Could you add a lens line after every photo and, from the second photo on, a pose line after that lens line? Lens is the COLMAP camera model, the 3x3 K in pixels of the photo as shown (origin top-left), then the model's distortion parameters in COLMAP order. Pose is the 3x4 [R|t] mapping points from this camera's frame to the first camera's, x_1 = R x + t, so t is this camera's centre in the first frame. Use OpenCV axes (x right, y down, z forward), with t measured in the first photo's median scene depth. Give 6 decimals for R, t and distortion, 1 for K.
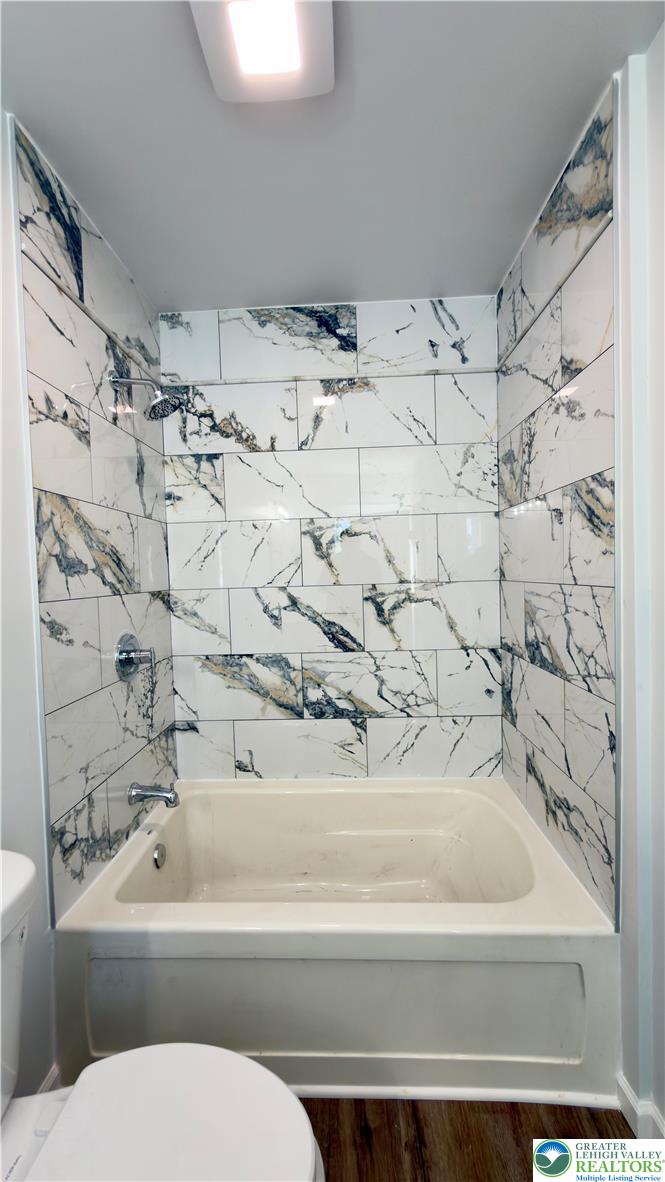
lens RADIAL K [[471.2, 0, 333.3], [0, 471.2, 594.0], [0, 0, 1]] dist [0.002463, -0.000491]
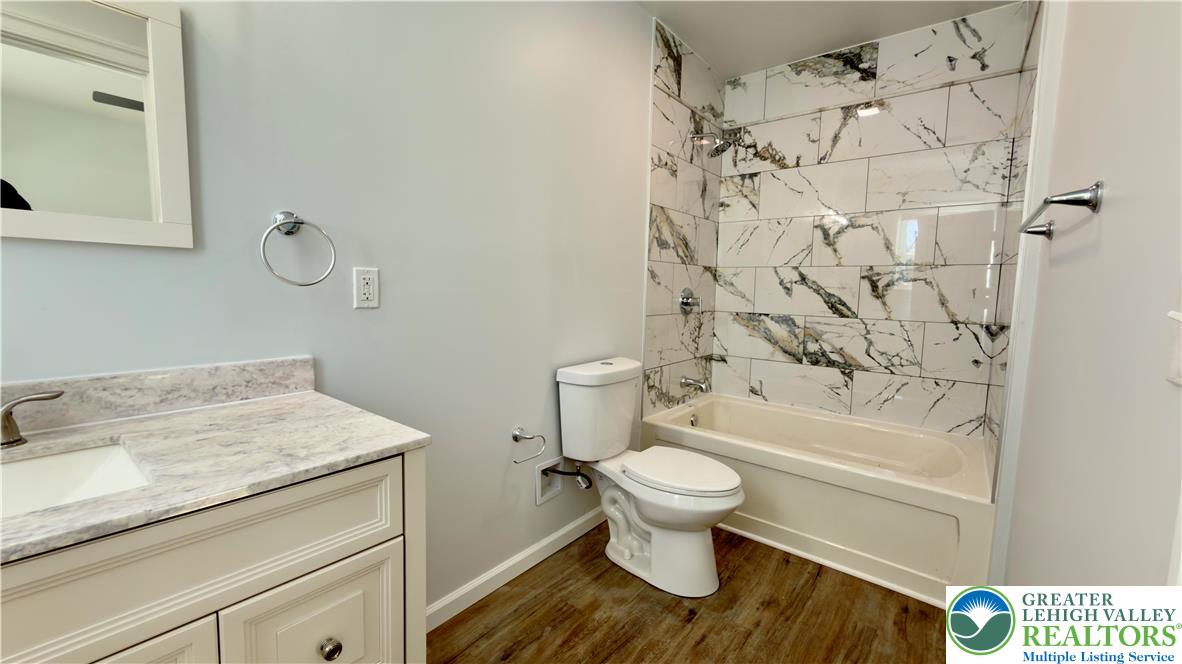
lens RADIAL K [[471.2, 0, 594.6], [0, 471.2, 331.2], [0, 0, 1]] dist [0.002463, -0.000491]
pose [[0.808373, 0.100228, -0.580076, 0.241187], [-0.067964, 0.994700, 0.077156, 0.108342], [0.584734, -0.022947, 0.810900, -0.475356]]
